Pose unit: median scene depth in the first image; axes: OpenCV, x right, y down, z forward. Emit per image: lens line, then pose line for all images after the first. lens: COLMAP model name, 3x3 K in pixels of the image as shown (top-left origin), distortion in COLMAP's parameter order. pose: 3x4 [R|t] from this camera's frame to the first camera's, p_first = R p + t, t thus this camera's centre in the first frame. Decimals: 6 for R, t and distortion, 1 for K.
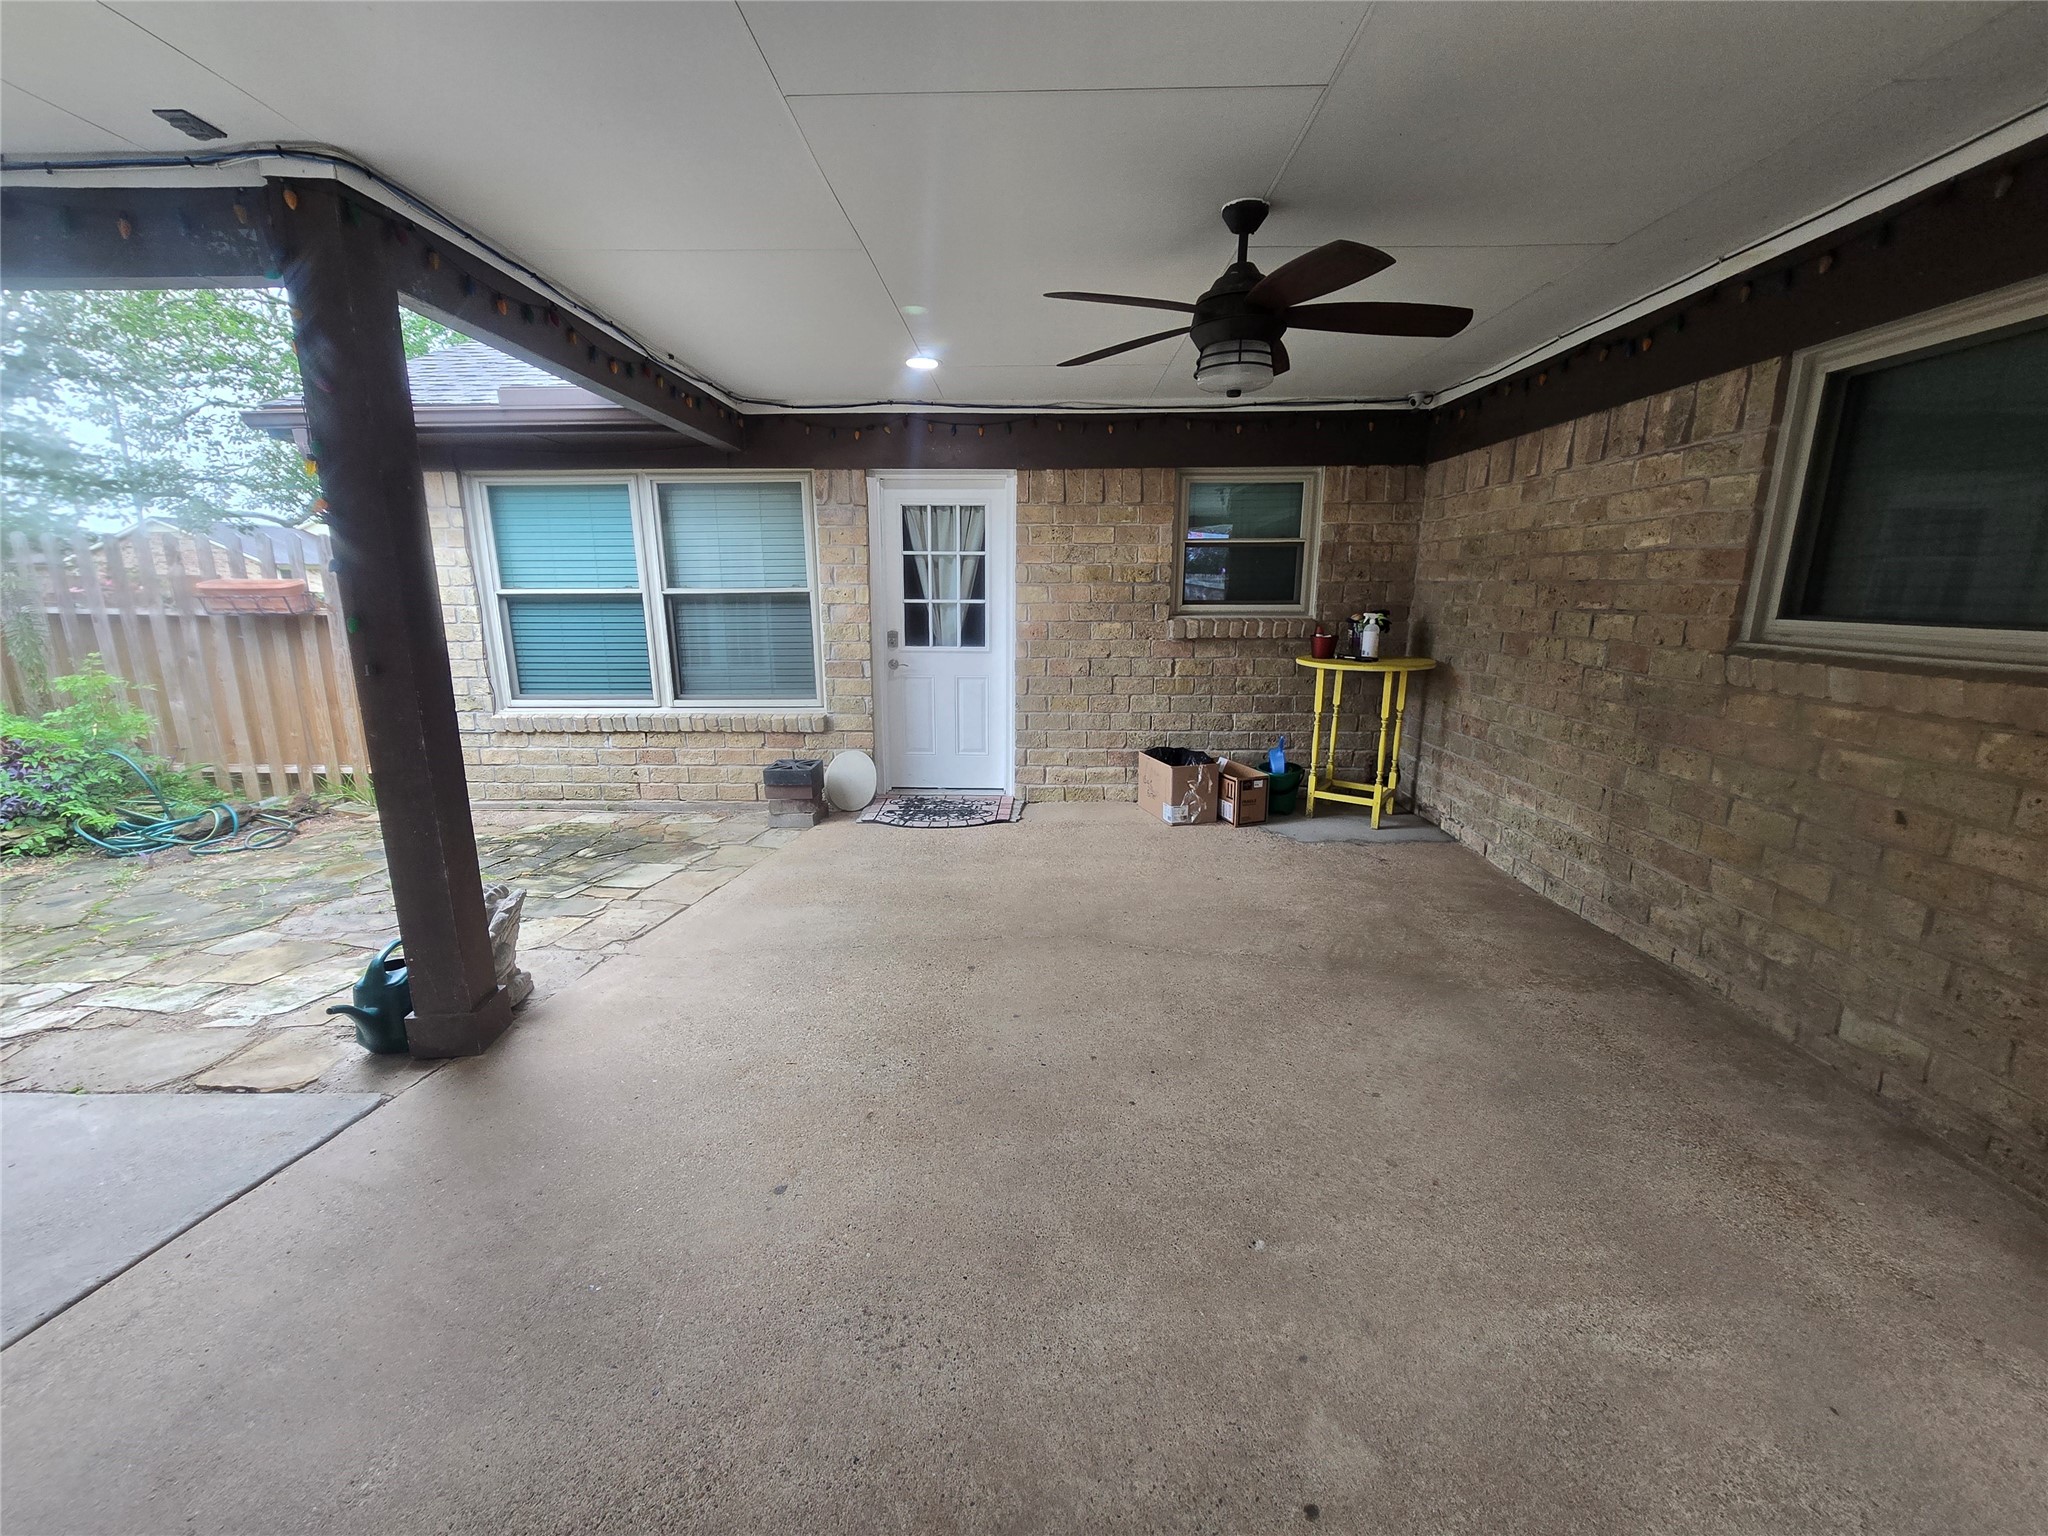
lens RADIAL K [[842.3, 0, 1011.6], [0, 842.3, 784.1], [0, 0, 1]] dist [-0.007239, 0.002836]
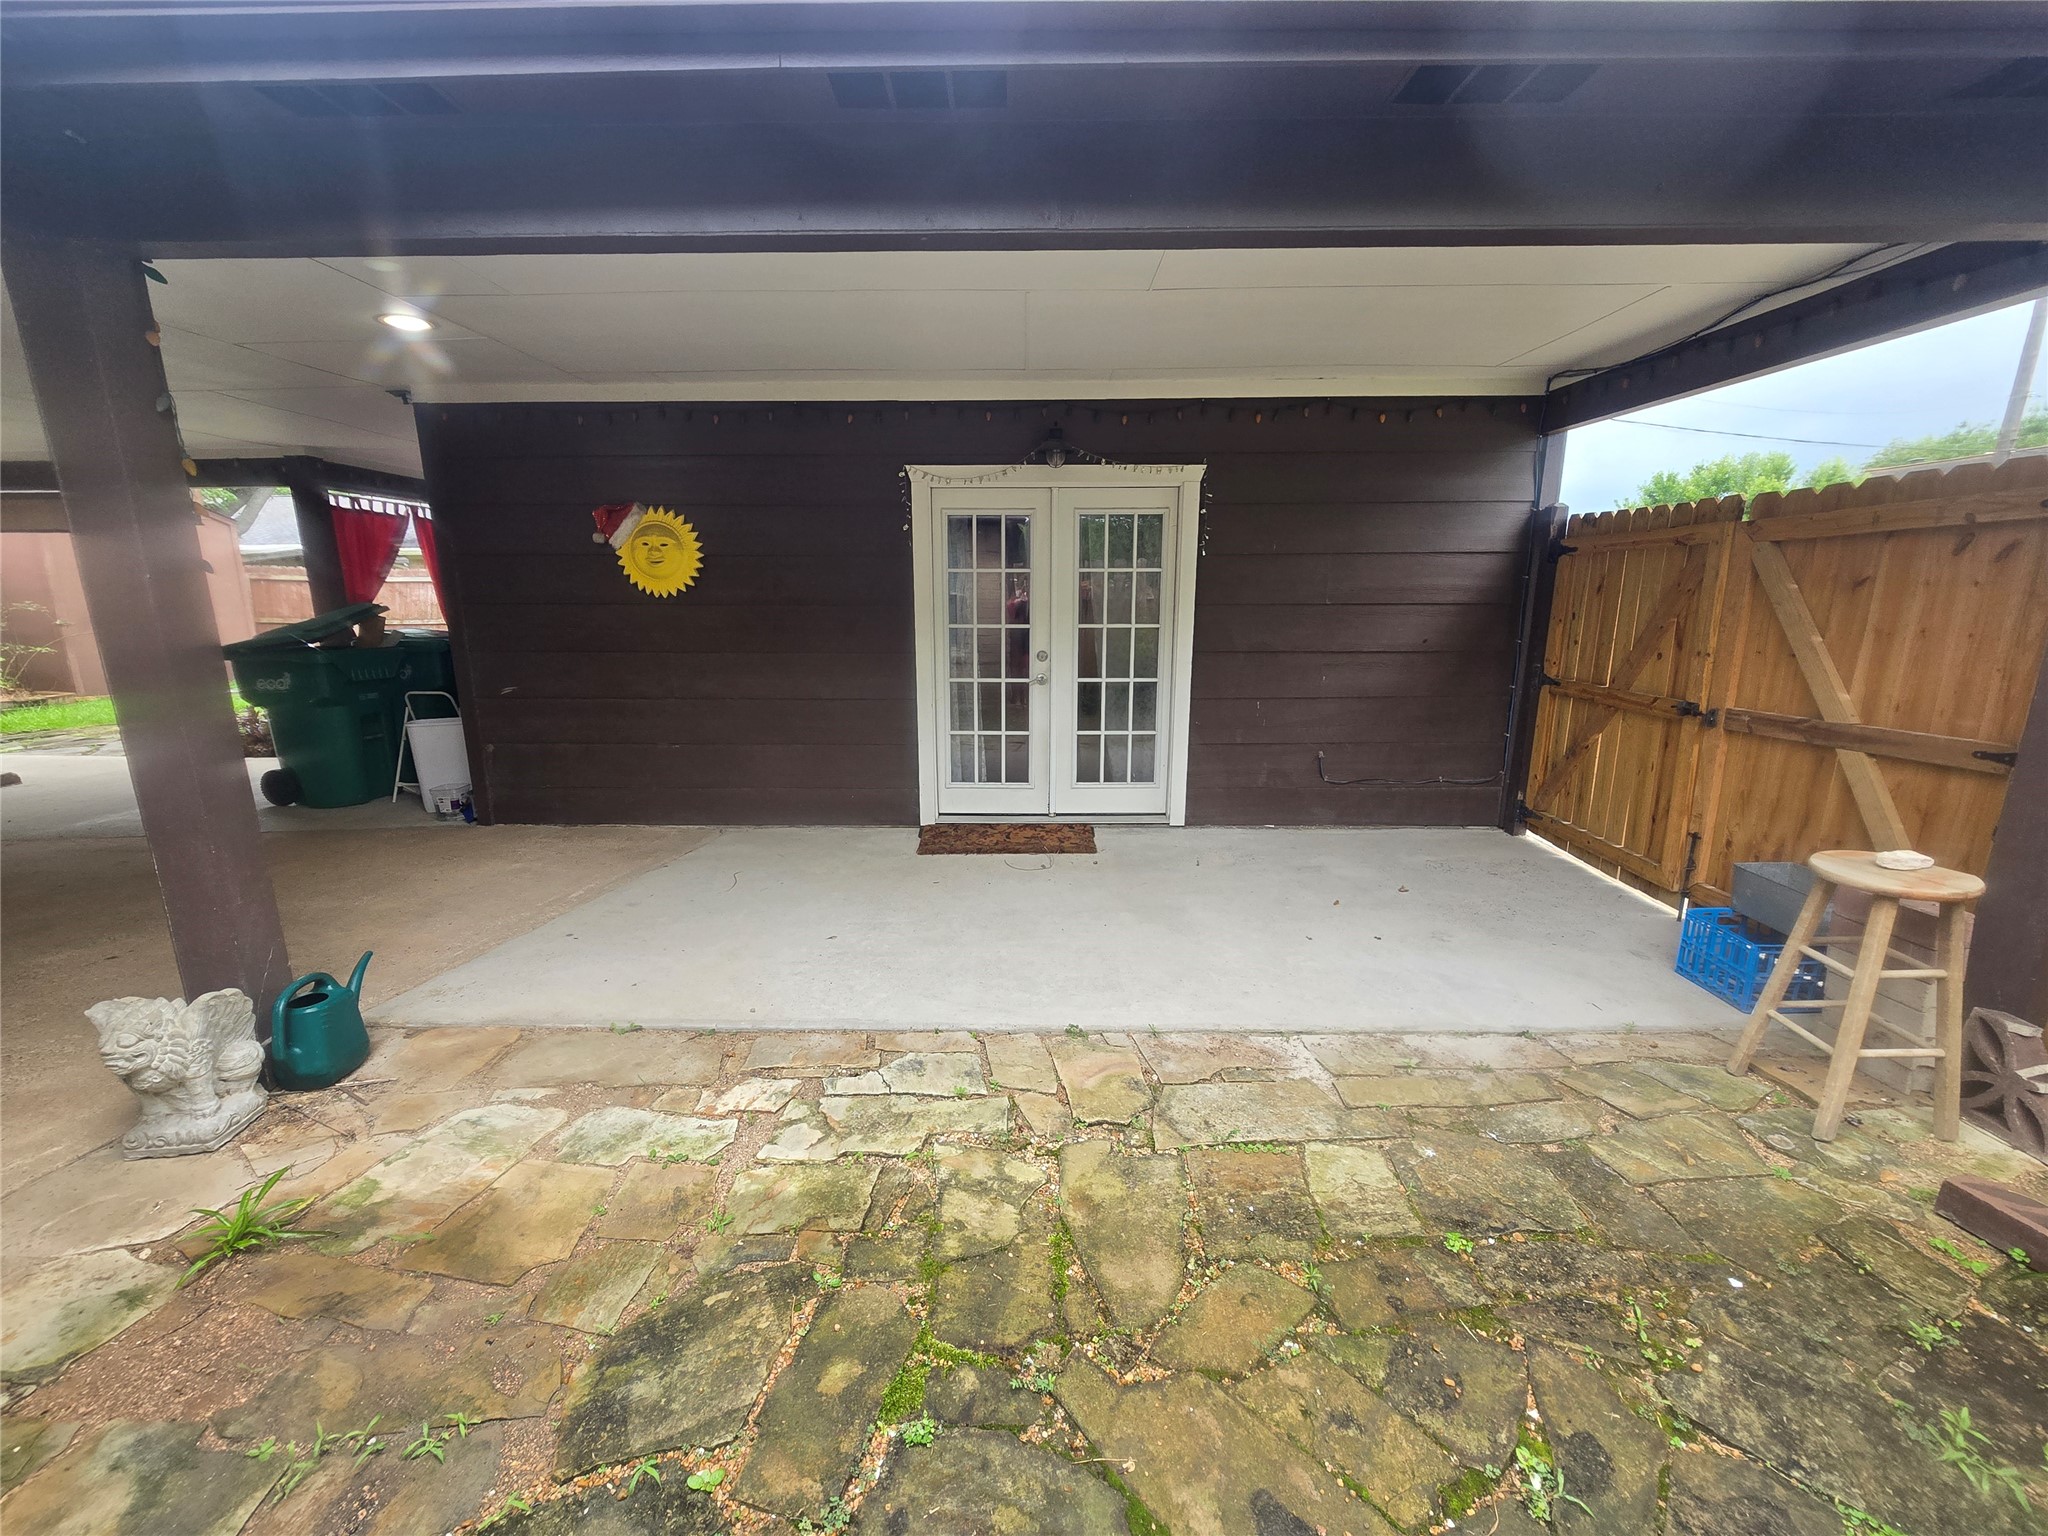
lens RADIAL K [[842.3, 0, 1019.8], [0, 842.3, 797.8], [0, 0, 1]] dist [-0.007239, 0.002836]
pose [[-0.999997, 0.000592, 0.002490, -1.074865], [0.001669, 0.888559, 0.458759, -0.283095], [-0.001941, 0.458762, -0.888557, 1.210178]]
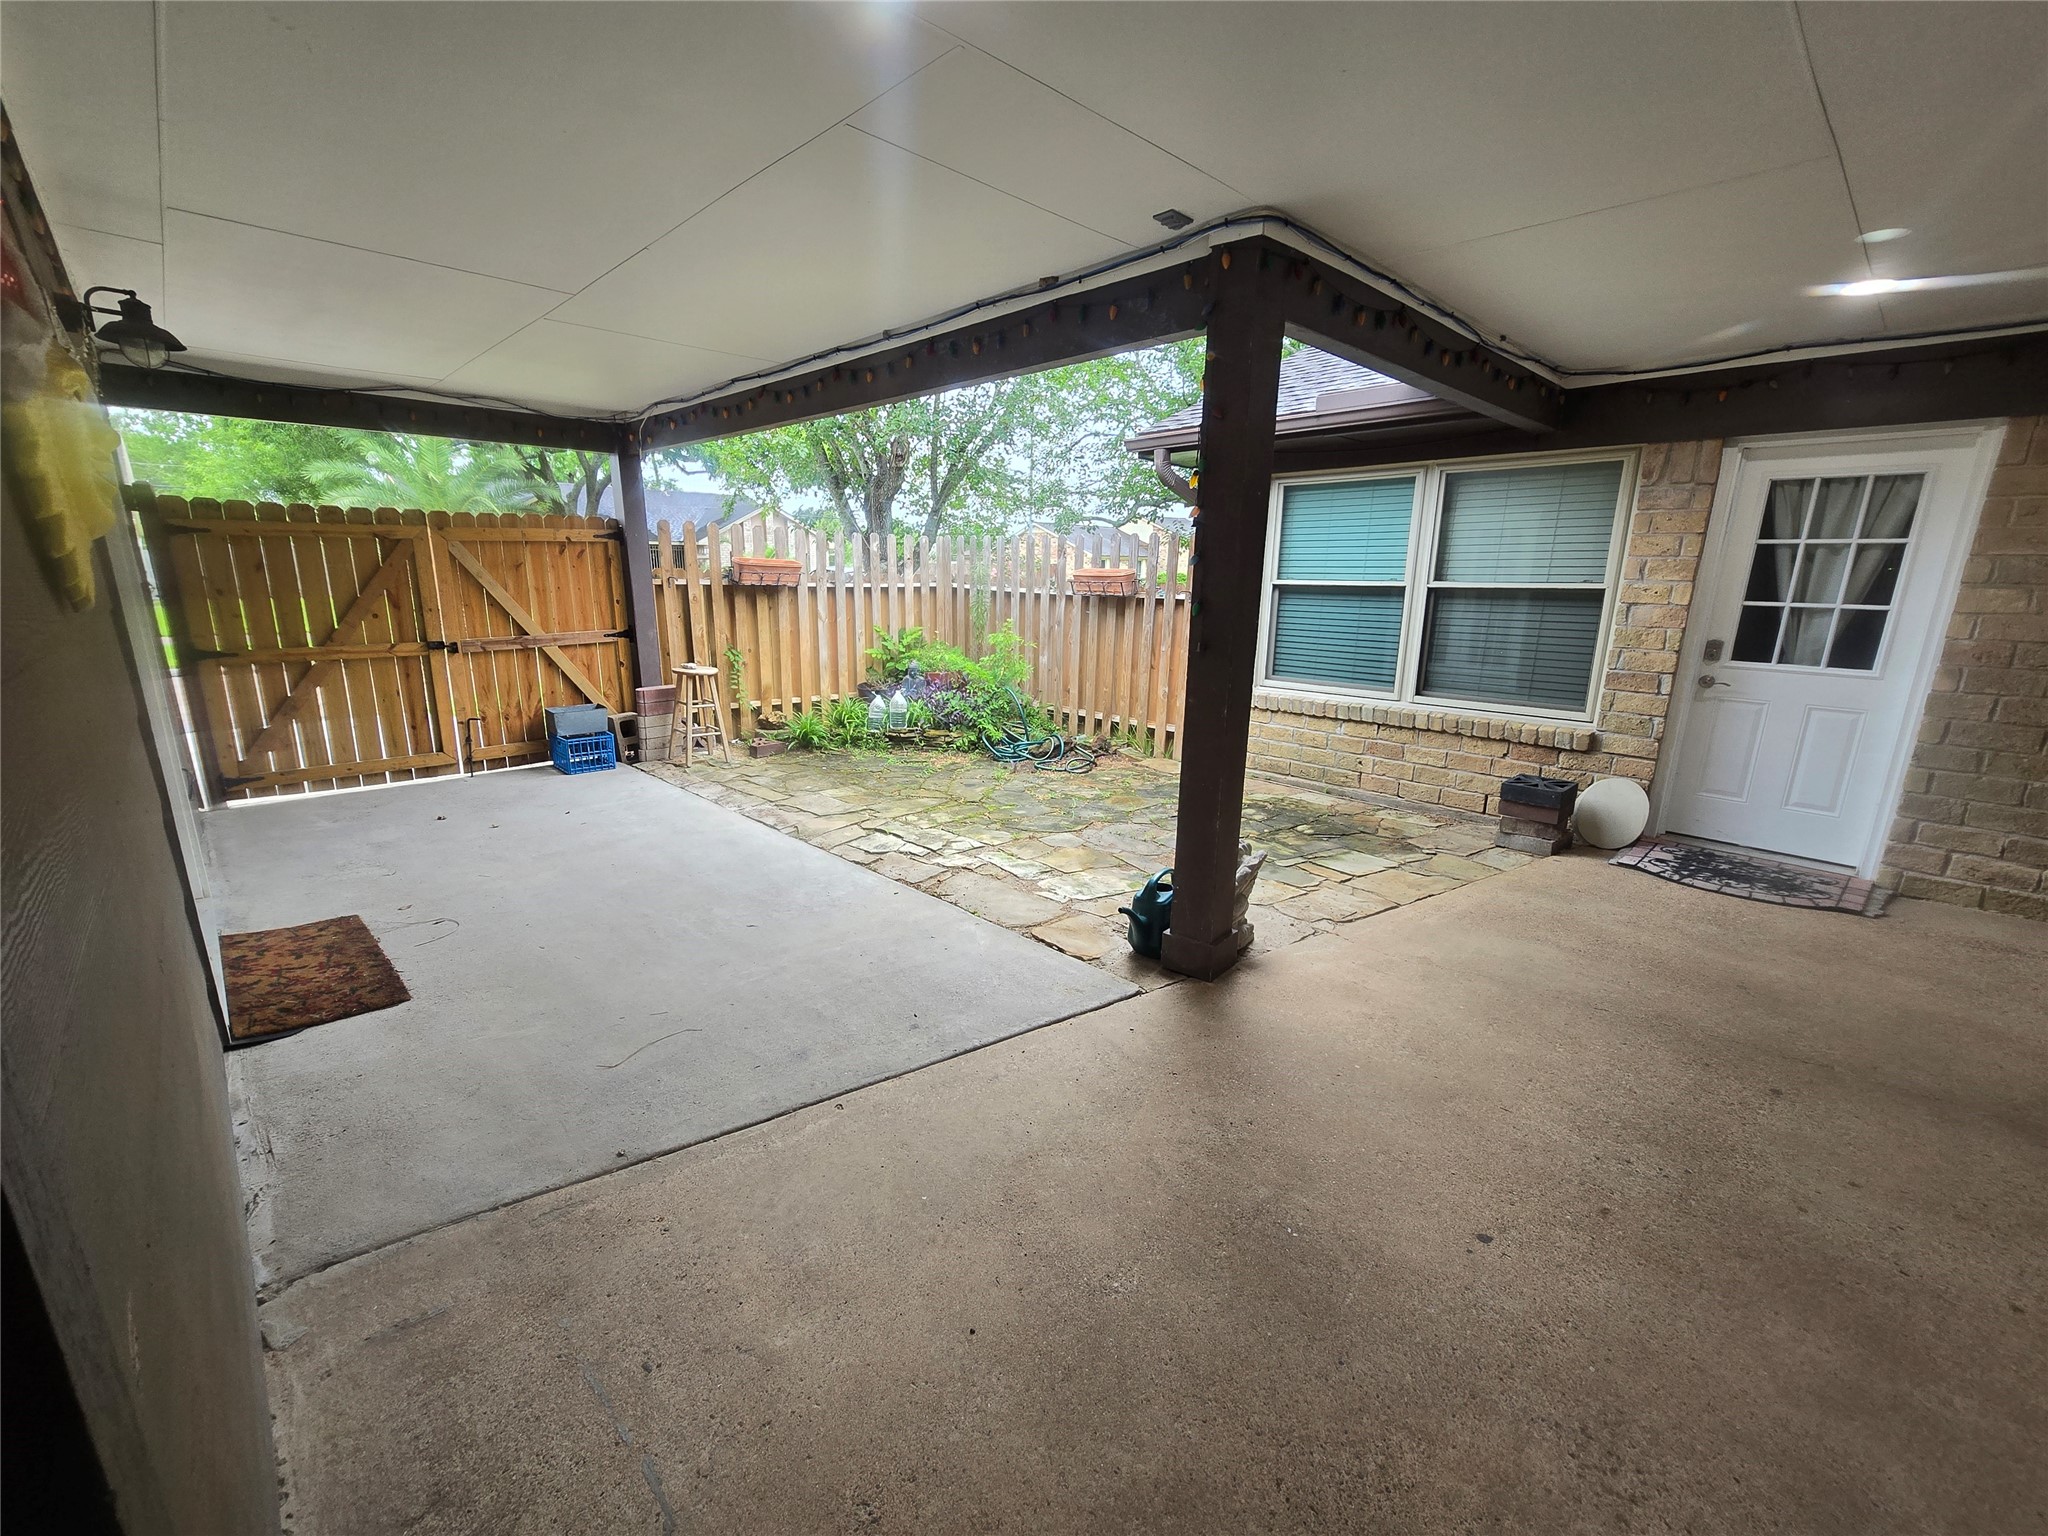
lens RADIAL K [[842.3, 0, 1020.0], [0, 842.3, 784.7], [0, 0, 1]] dist [-0.007239, 0.002836]
pose [[0.705198, 0.182747, -0.685054, -0.049329], [-0.175470, 0.981138, 0.081102, 0.004310], [0.686954, 0.063014, 0.723964, -0.026614]]
